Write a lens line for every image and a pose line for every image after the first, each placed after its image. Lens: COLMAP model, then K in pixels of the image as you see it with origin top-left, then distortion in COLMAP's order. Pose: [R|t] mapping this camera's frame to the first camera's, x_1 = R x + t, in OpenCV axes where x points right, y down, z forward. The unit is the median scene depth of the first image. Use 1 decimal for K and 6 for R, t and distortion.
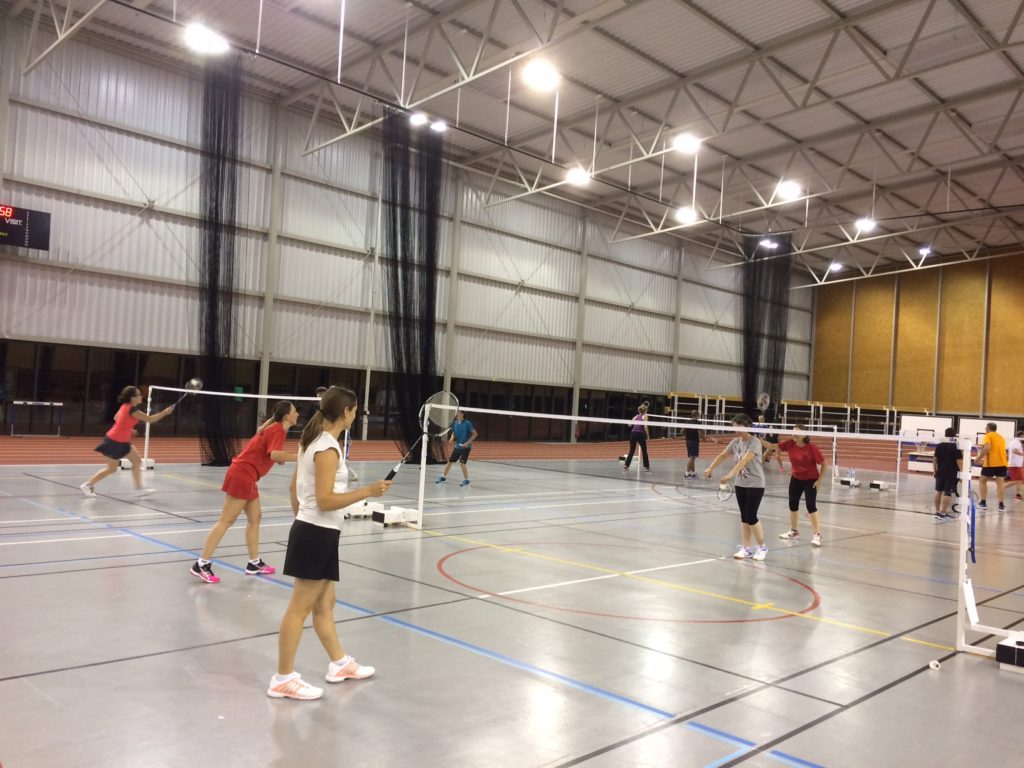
lens RADIAL K [[862.7, 0, 507.6], [0, 862.7, 377.9], [0, 0, 1]] dist [0.079567, -0.104316]
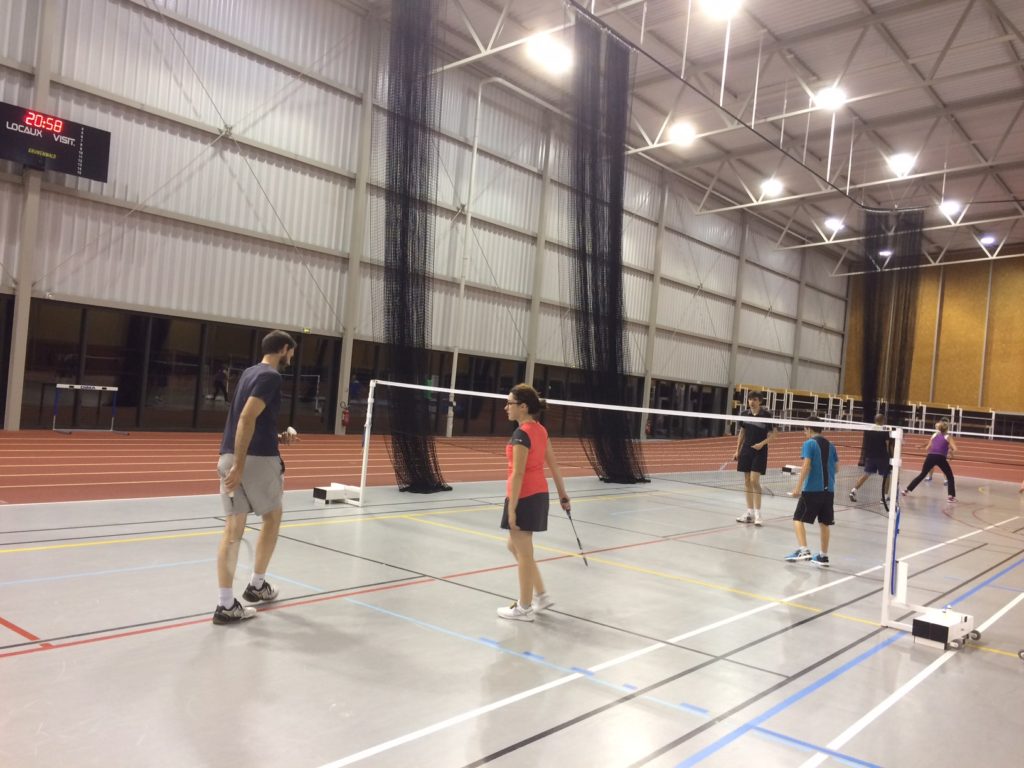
lens RADIAL K [[862.7, 0, 513.9], [0, 862.7, 380.7], [0, 0, 1]] dist [0.079567, -0.104316]
pose [[0.996404, 0.030148, 0.079187, -0.187997], [-0.032414, 0.999097, 0.027483, -0.007201], [-0.078287, -0.029951, 0.996481, 0.183405]]
